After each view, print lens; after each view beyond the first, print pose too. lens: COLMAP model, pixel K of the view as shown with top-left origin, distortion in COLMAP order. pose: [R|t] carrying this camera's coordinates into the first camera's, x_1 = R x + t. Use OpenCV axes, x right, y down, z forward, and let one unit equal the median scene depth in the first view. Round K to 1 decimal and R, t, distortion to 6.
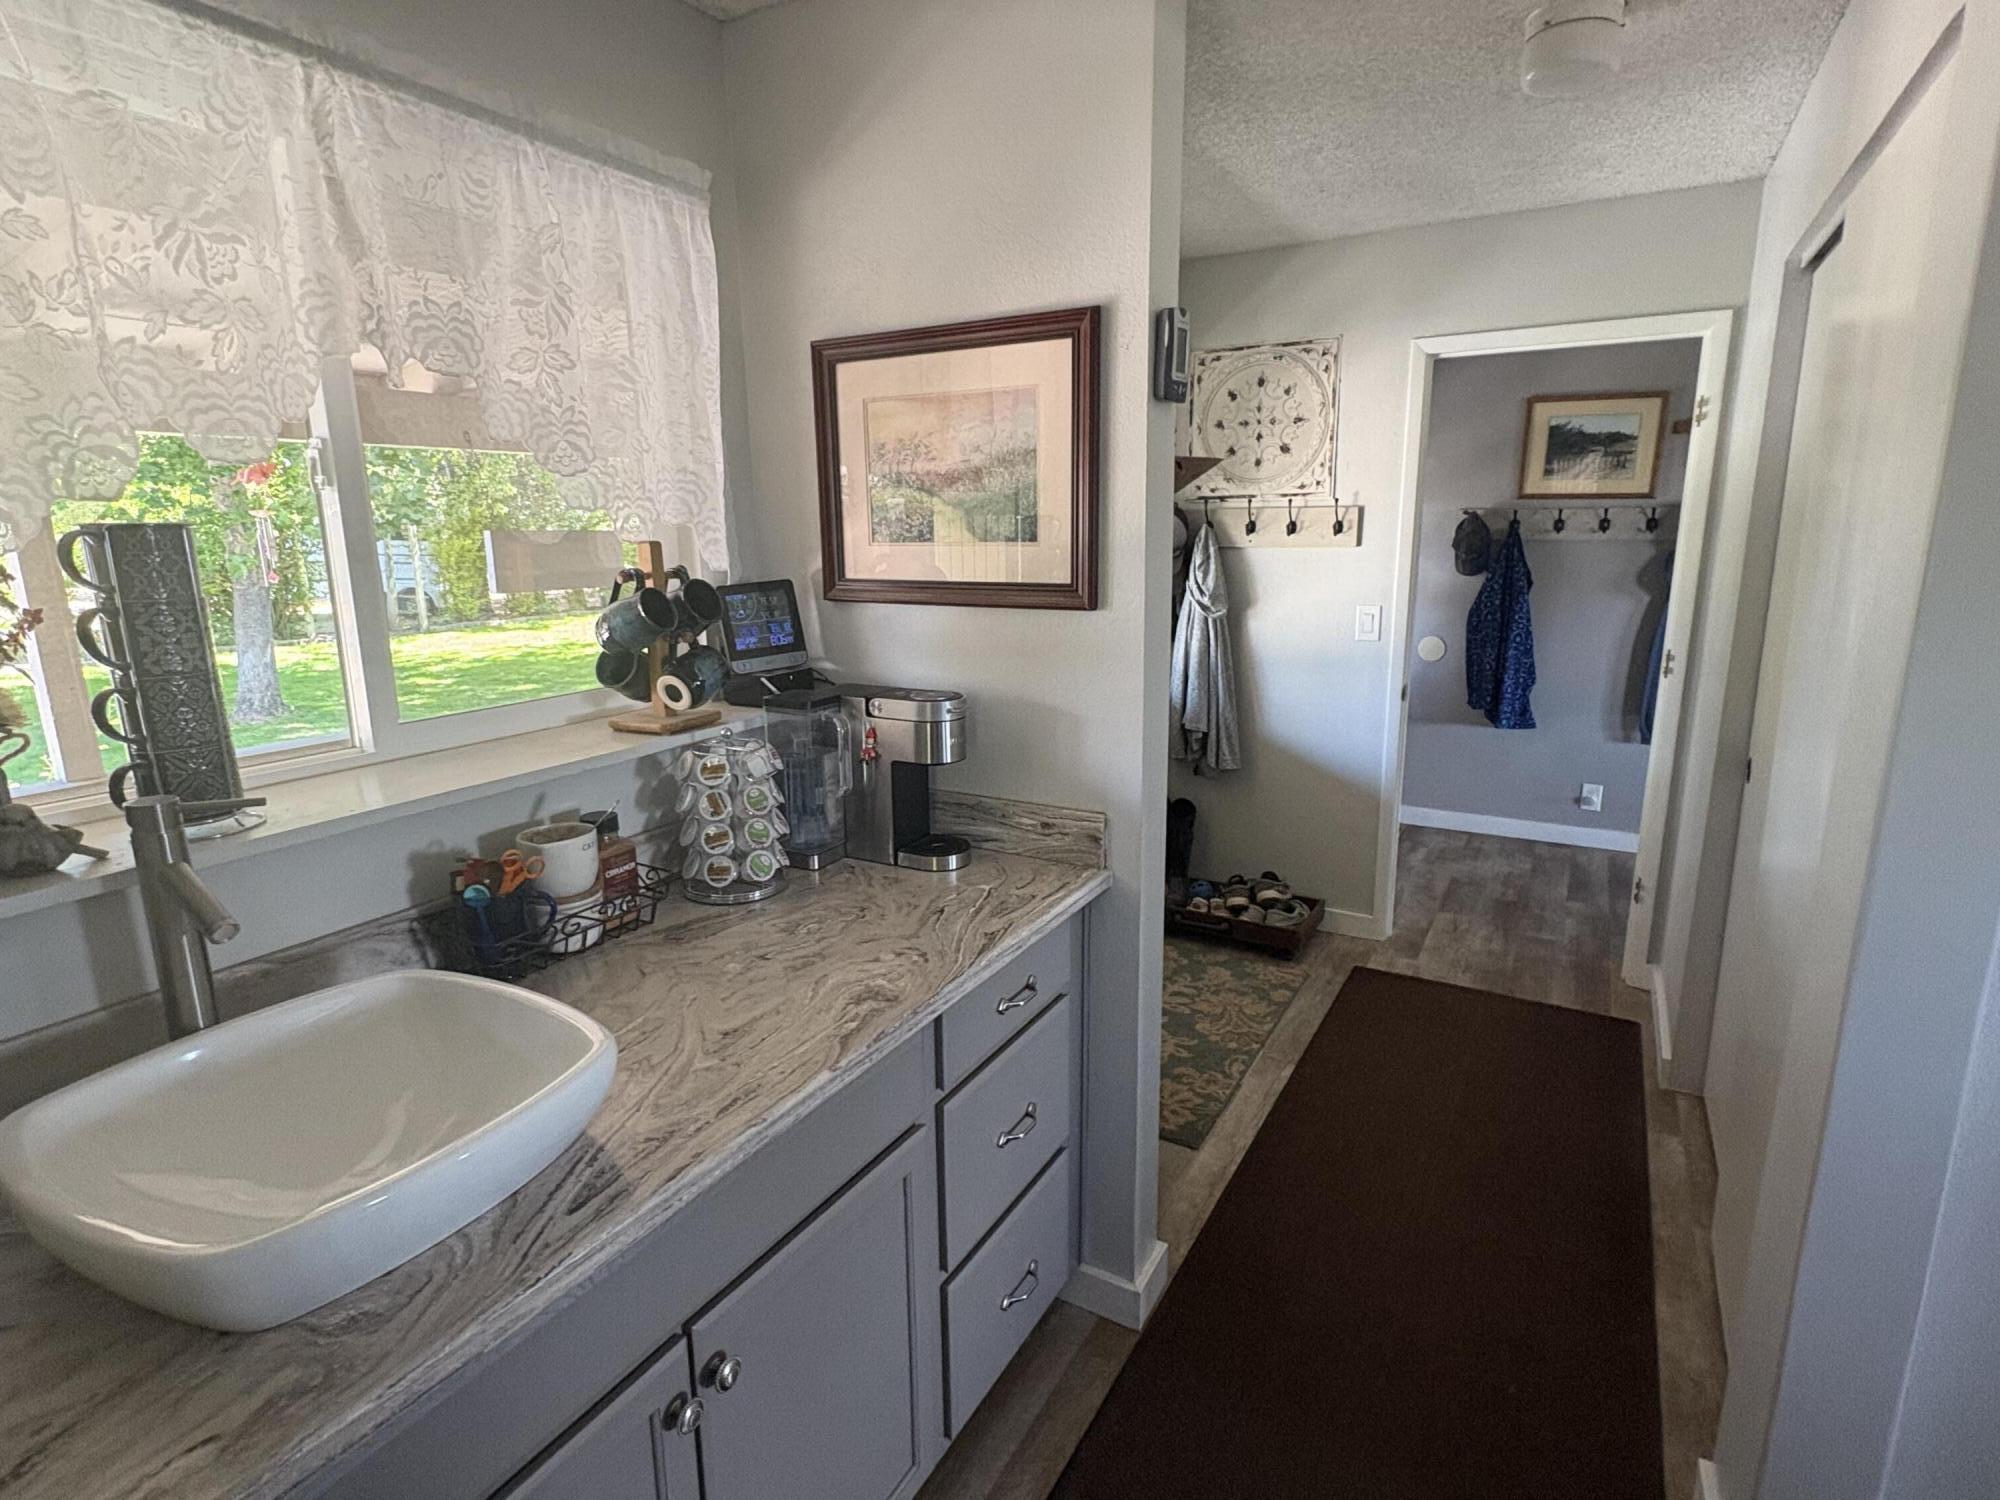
lens RADIAL K [[1028.8, 0, 1002.4], [0, 1028.8, 749.8], [0, 0, 1]] dist [-0.000106, 0.000284]
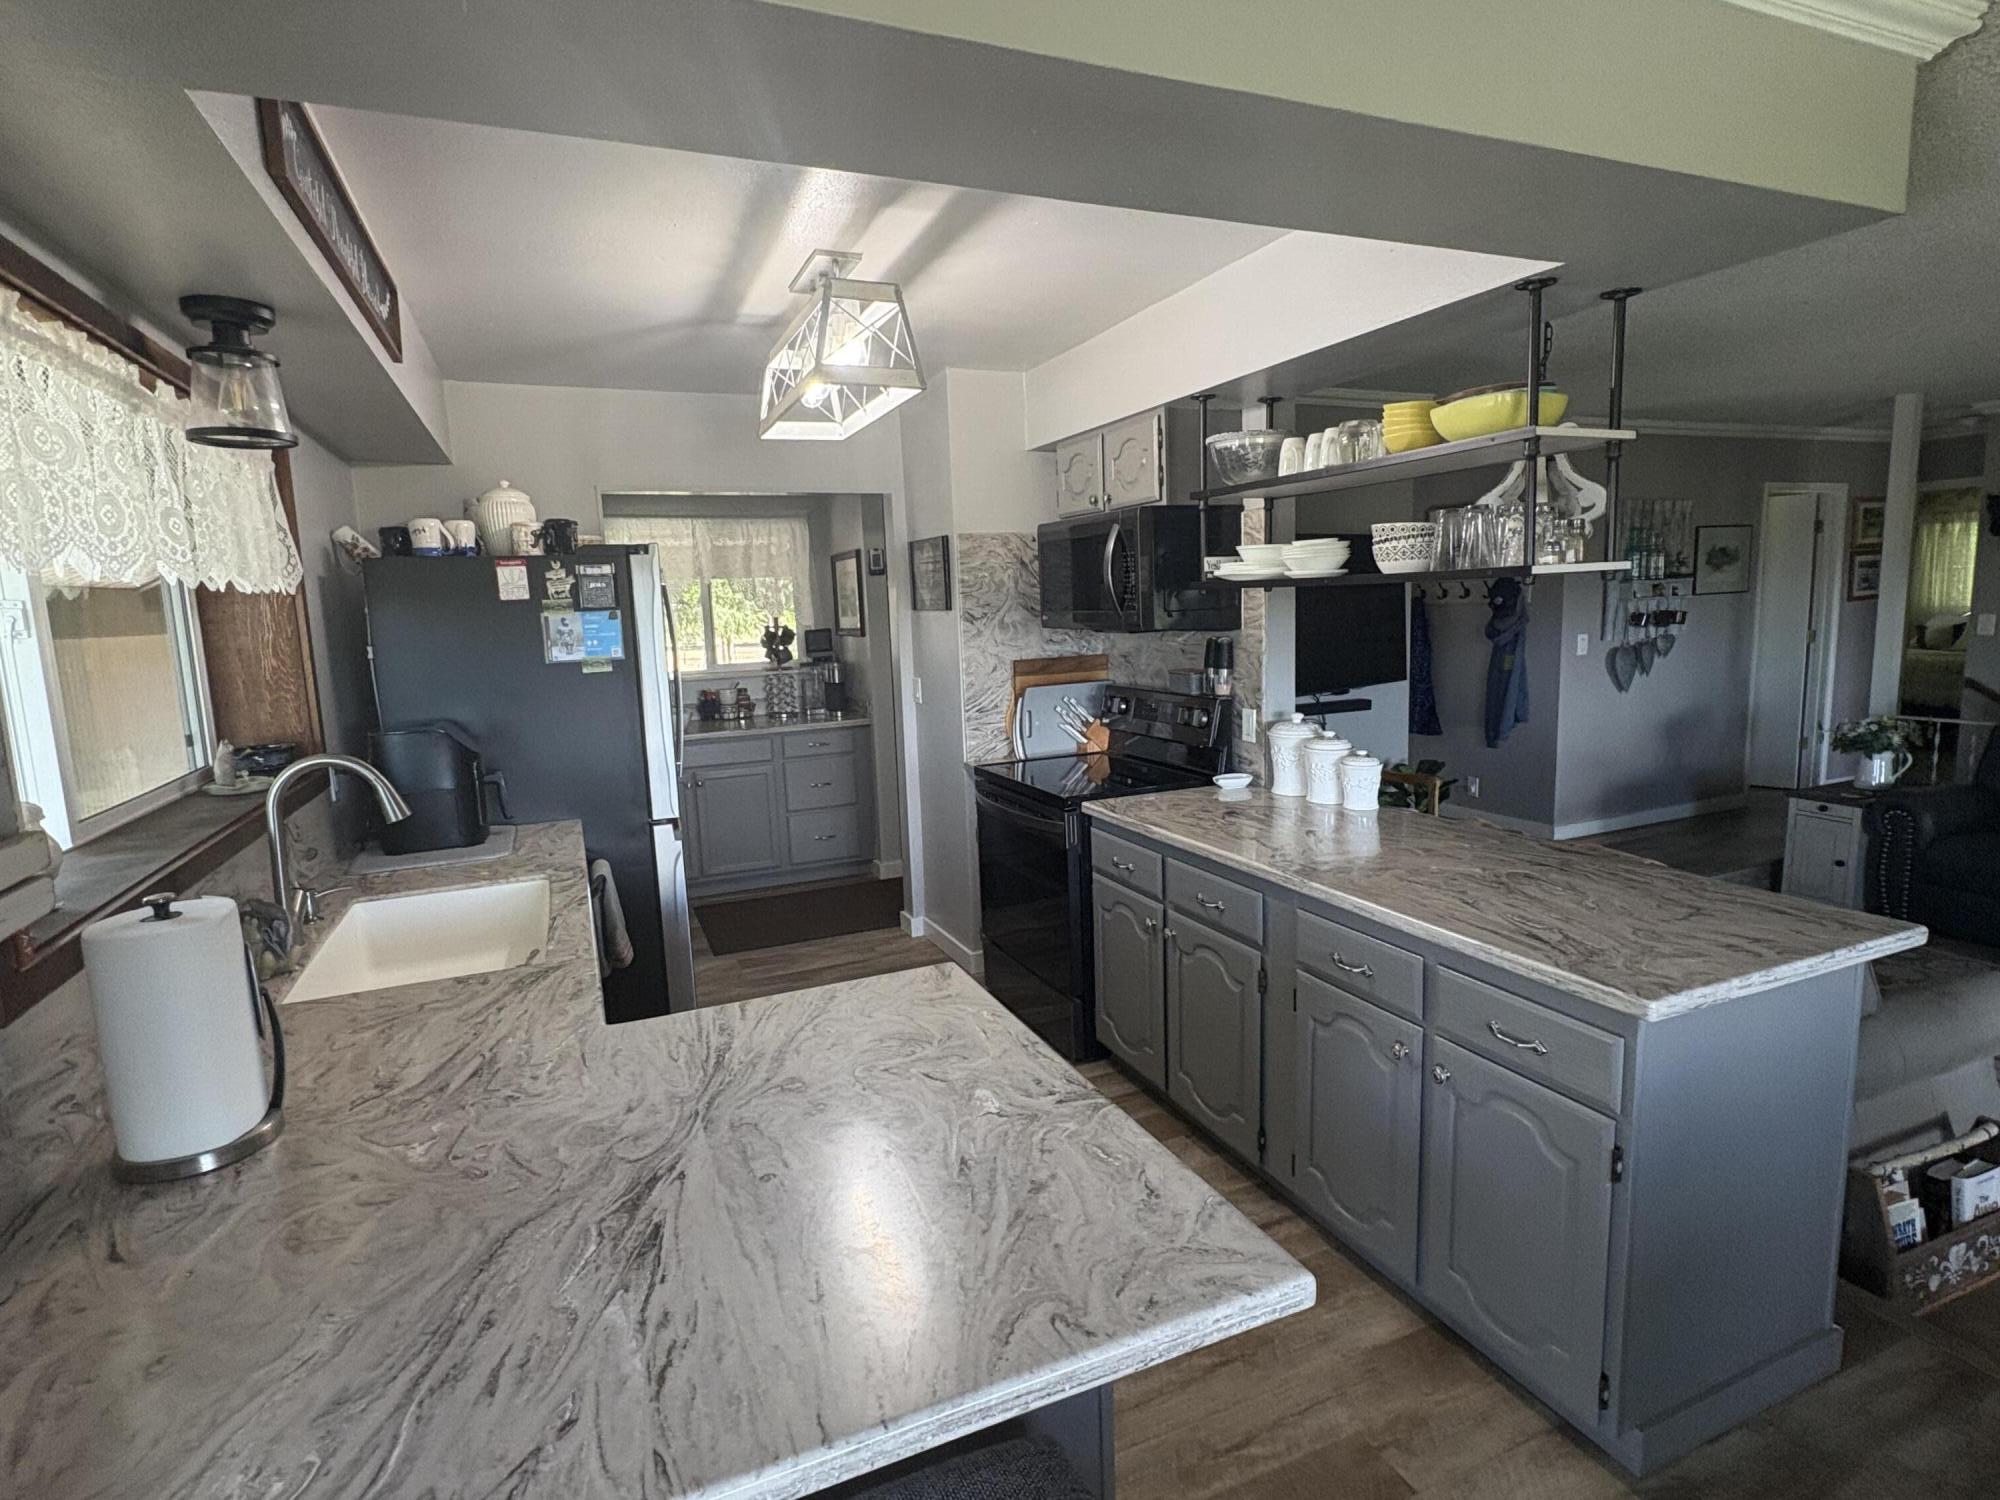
lens RADIAL K [[1028.8, 0, 1002.4], [0, 1028.8, 749.8], [0, 0, 1]] dist [-0.000106, 0.000284]
pose [[0.798910, 0.068389, -0.597550, 0.929405], [-0.100586, 0.994714, -0.020638, 0.093372], [0.592980, 0.076593, 0.801566, -0.514952]]
